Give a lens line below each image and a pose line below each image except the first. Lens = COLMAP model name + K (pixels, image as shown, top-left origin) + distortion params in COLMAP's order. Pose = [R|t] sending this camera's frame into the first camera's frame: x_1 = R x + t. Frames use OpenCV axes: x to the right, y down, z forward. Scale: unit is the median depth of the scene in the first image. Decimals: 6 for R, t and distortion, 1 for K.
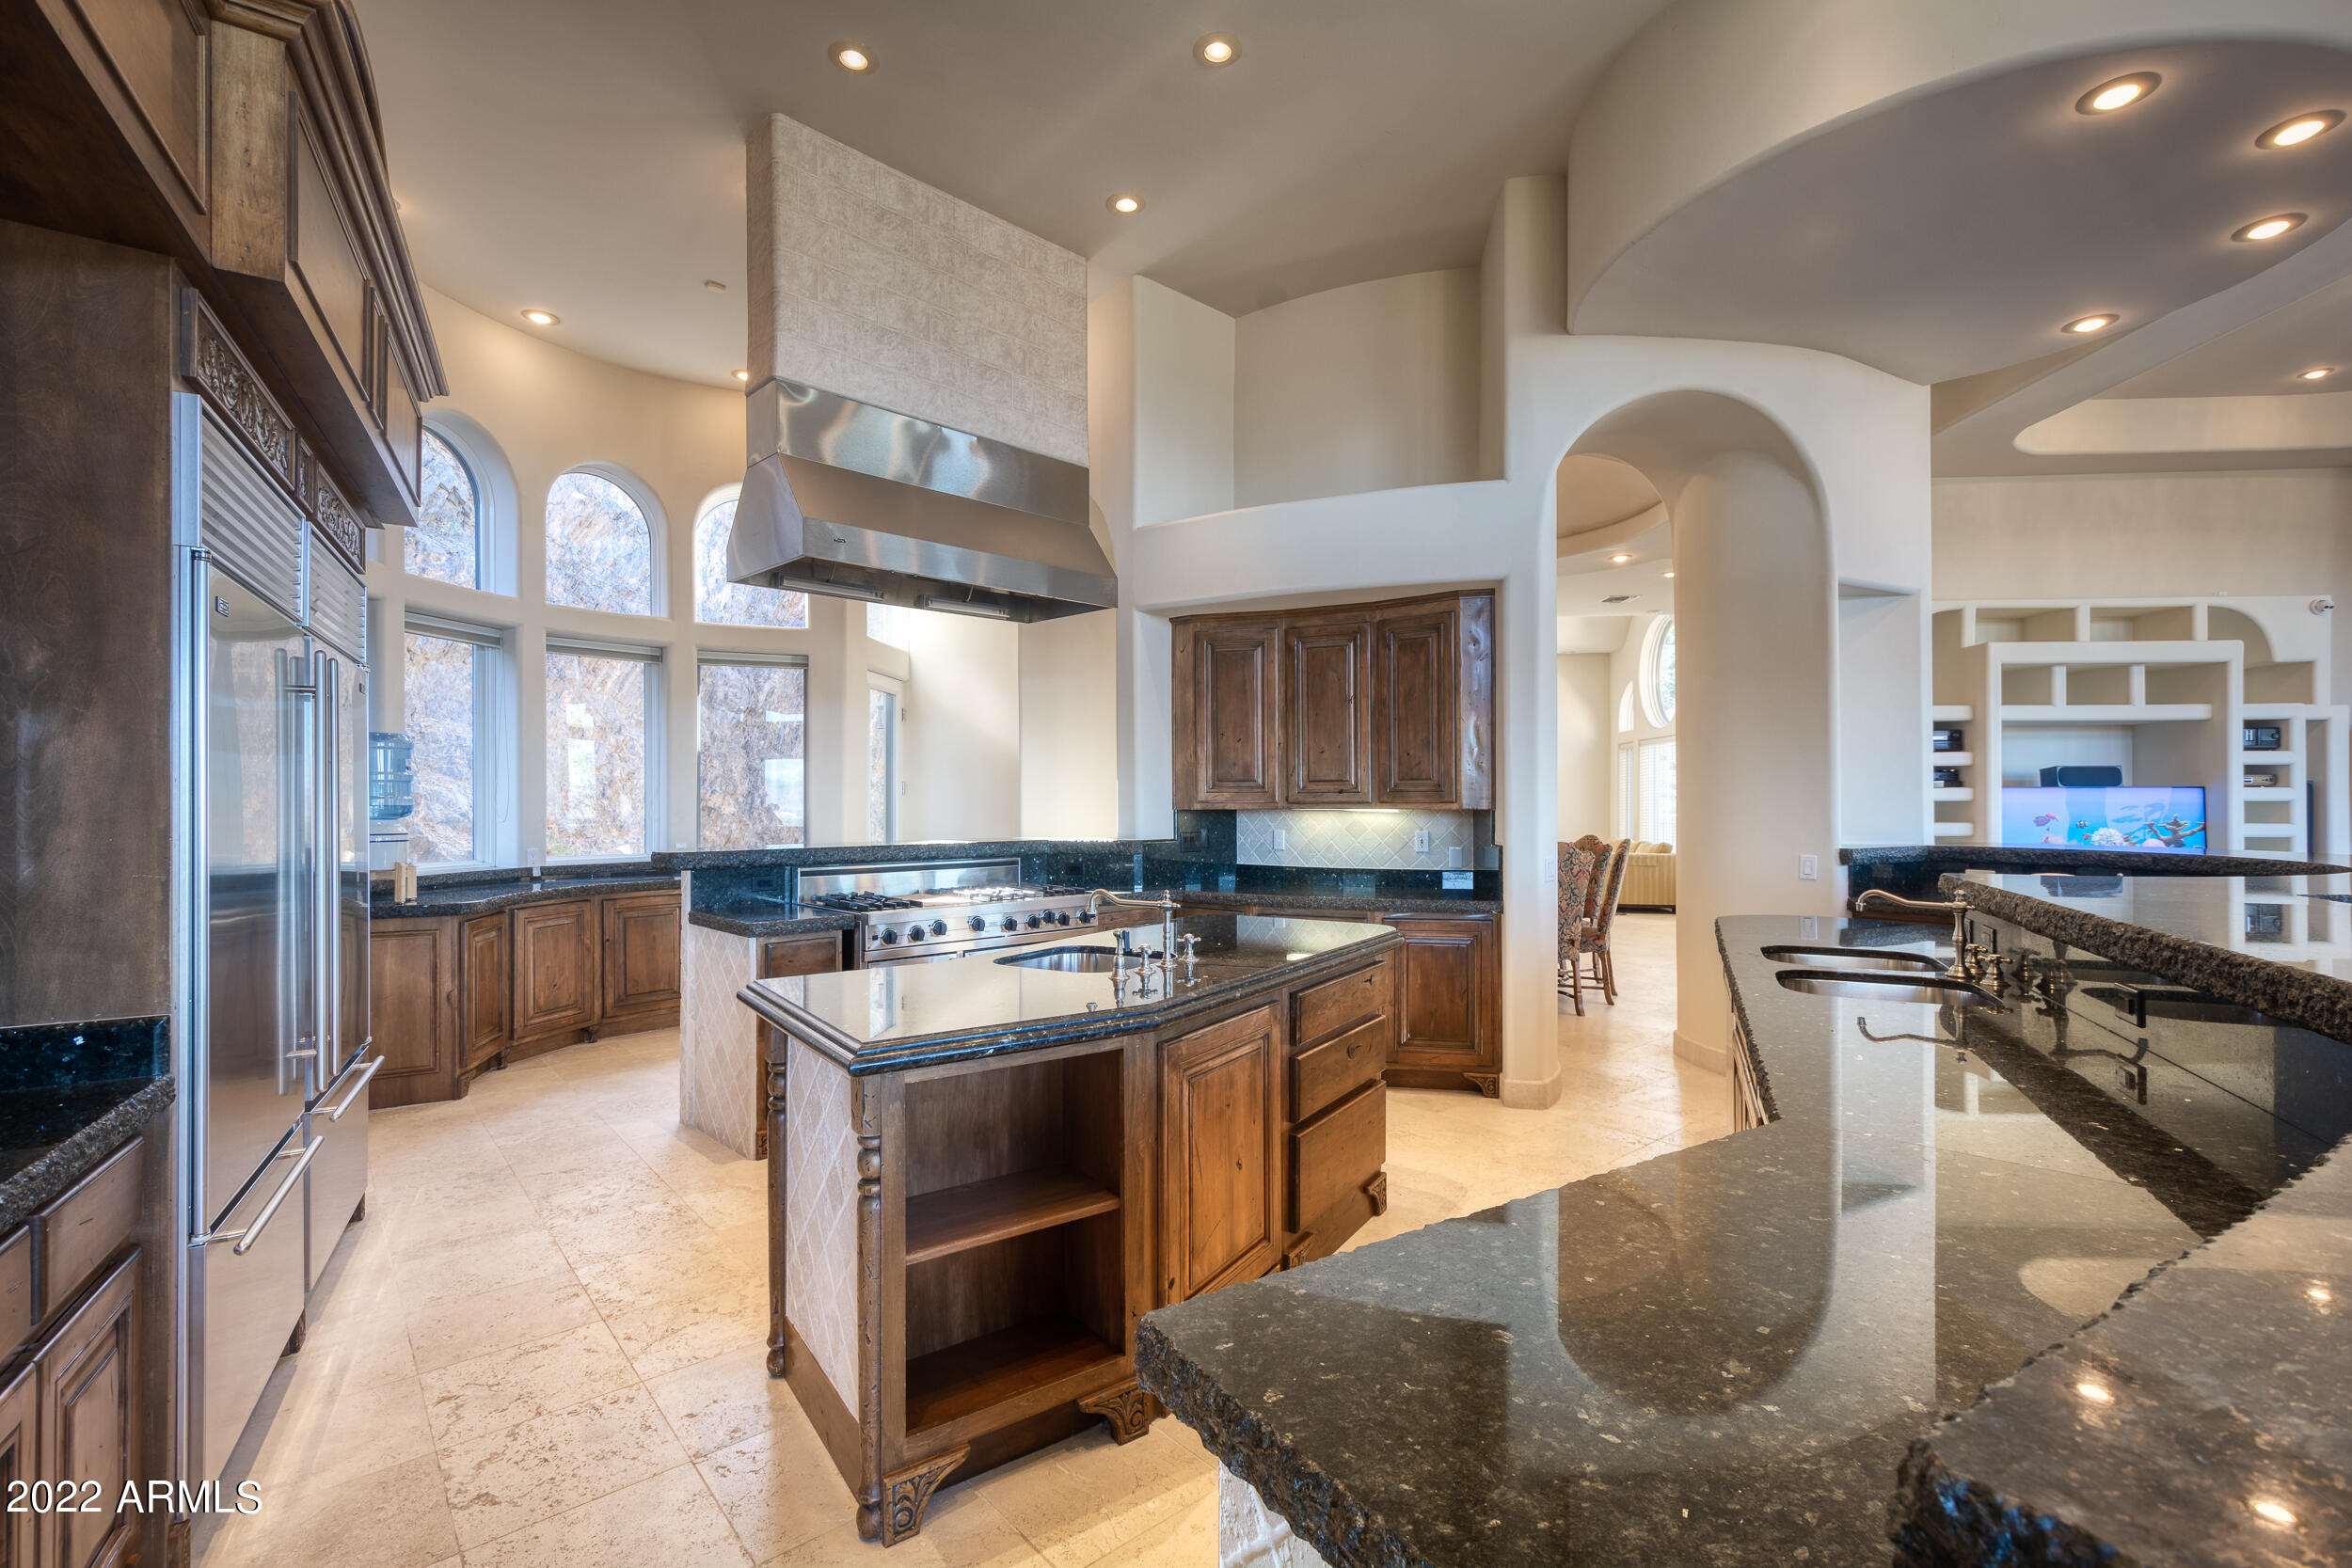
lens RADIAL K [[1009.0, 0, 1175.3], [0, 1009.0, 797.4], [0, 0, 1]] dist [0.000248, -0.000967]
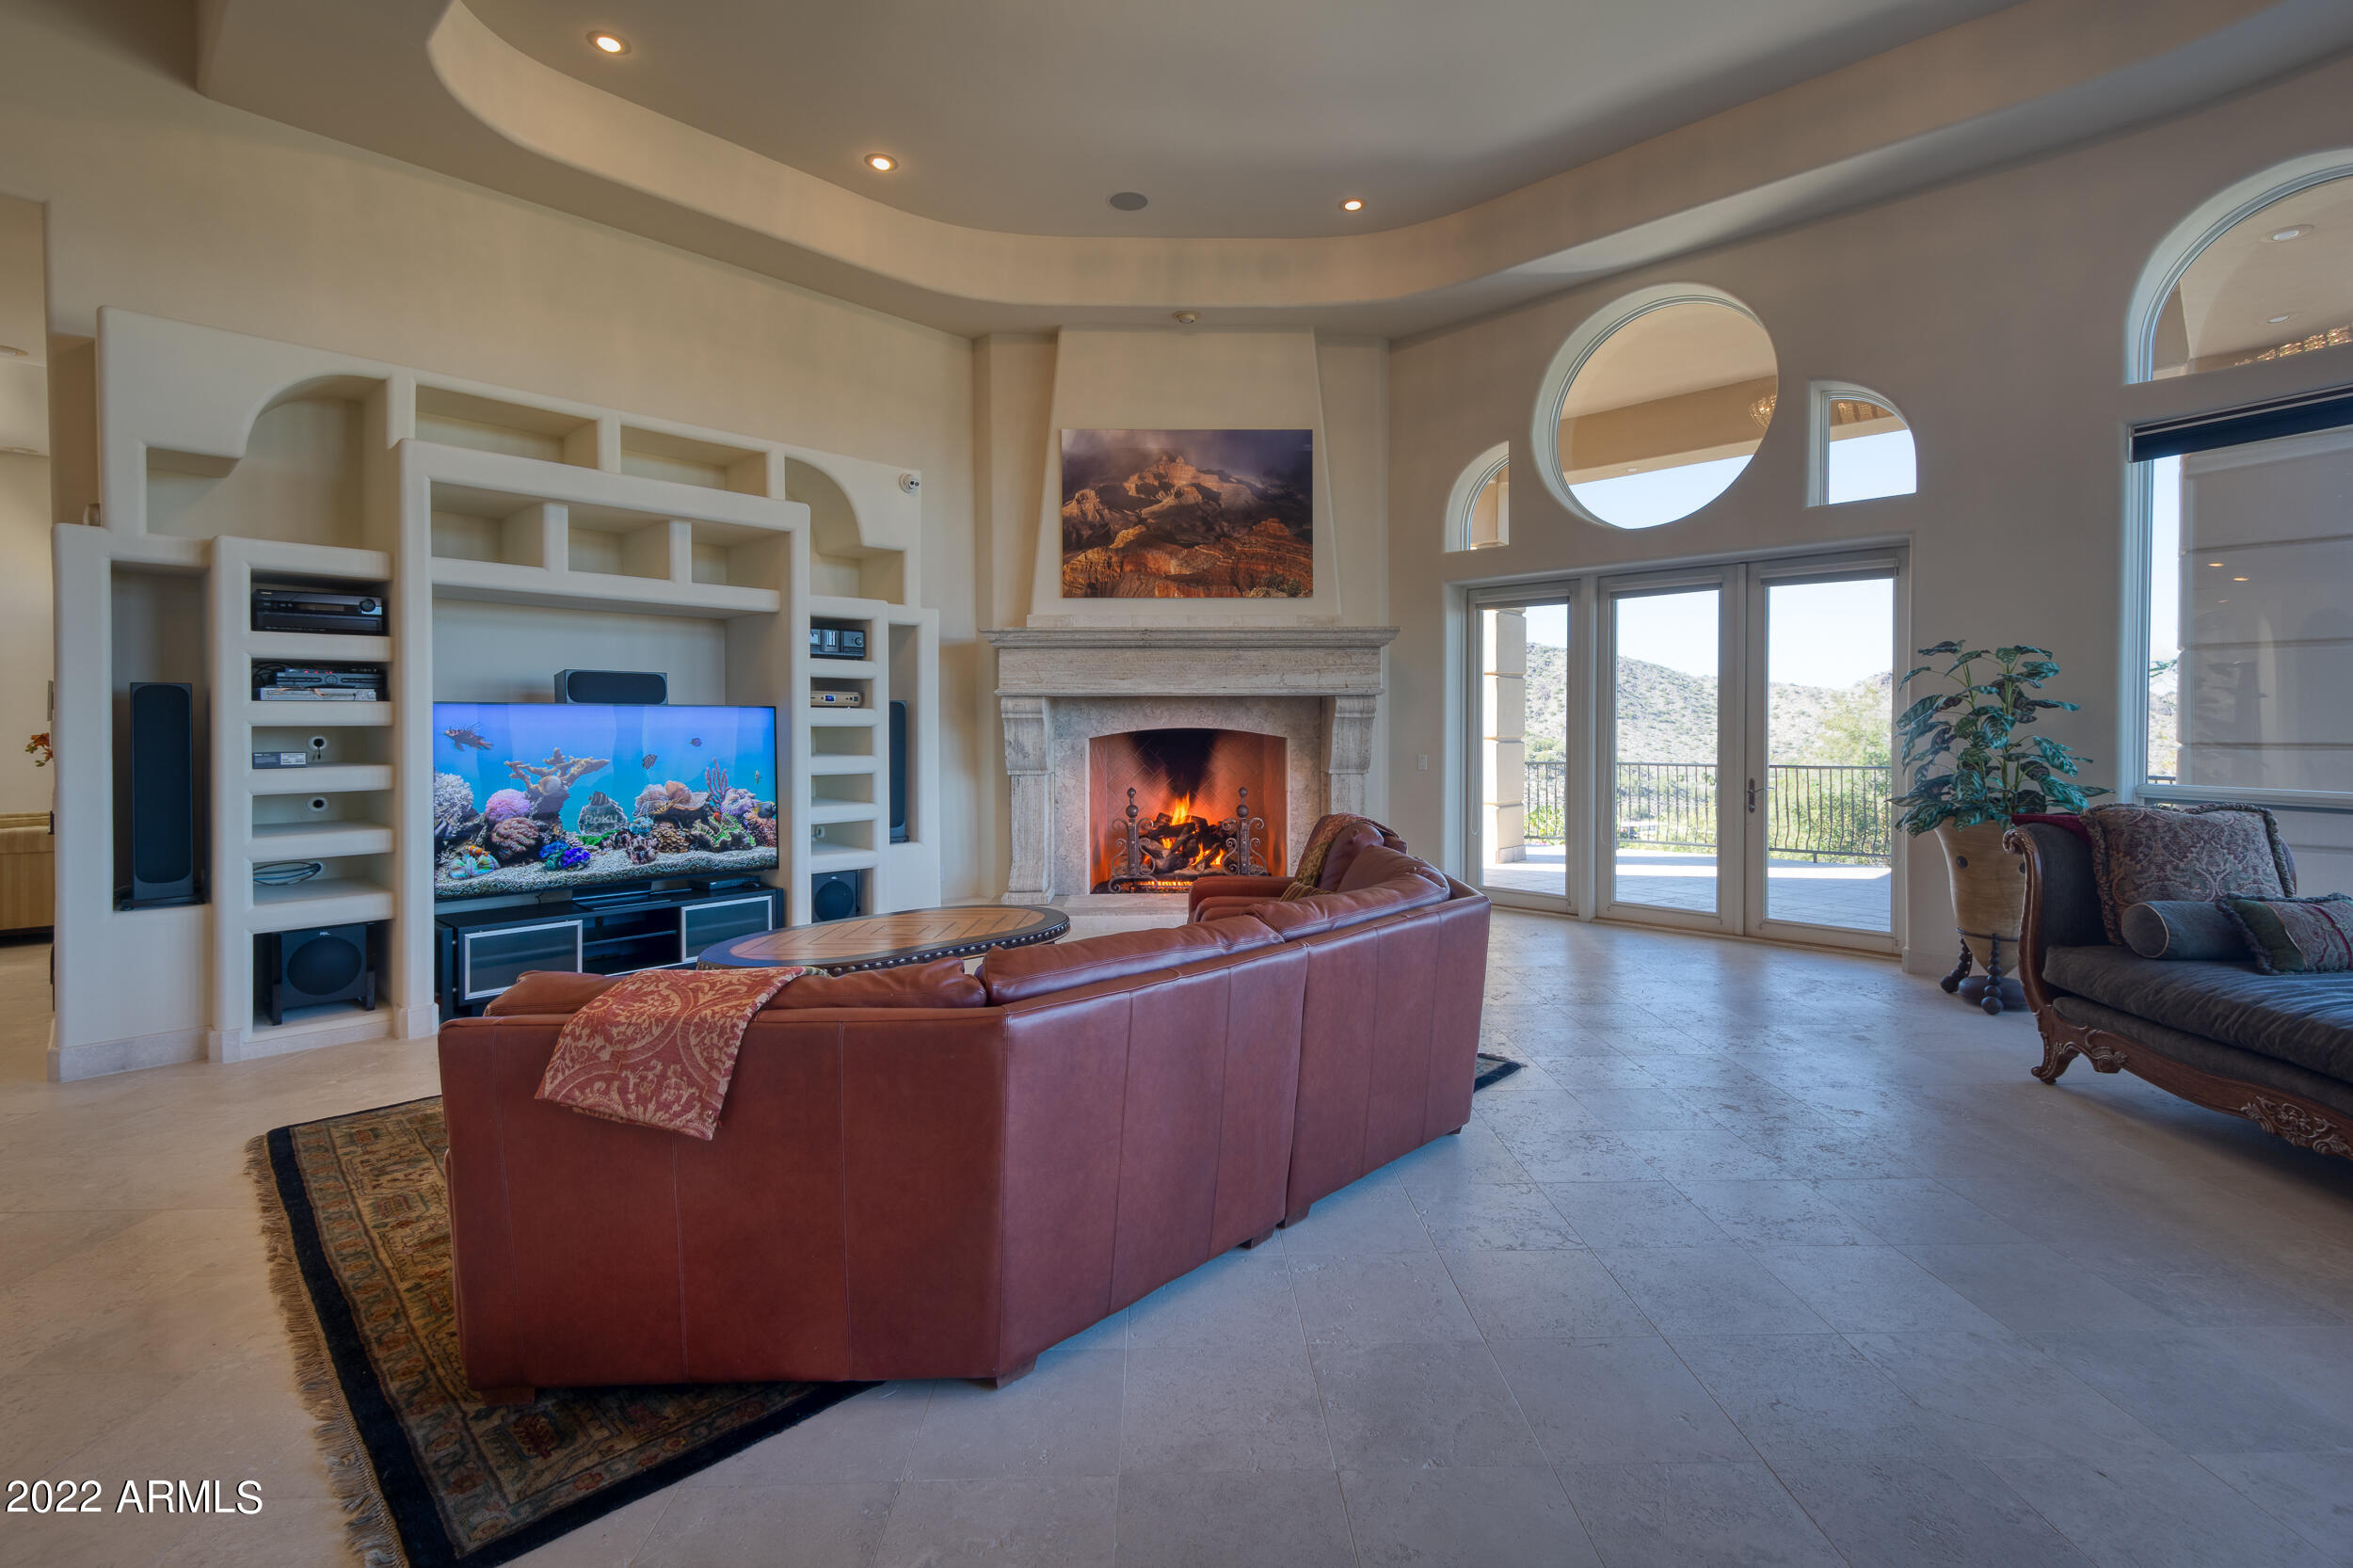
lens RADIAL K [[1058.1, 0, 1182.9], [0, 1058.1, 740.5], [0, 0, 1]] dist [0.001981, -0.000405]
pose [[0.626994, -0.009580, 0.778965, 1.062490], [-0.001598, 0.999906, 0.013584, 0.005258], [-0.779022, -0.009762, 0.626920, 0.520940]]
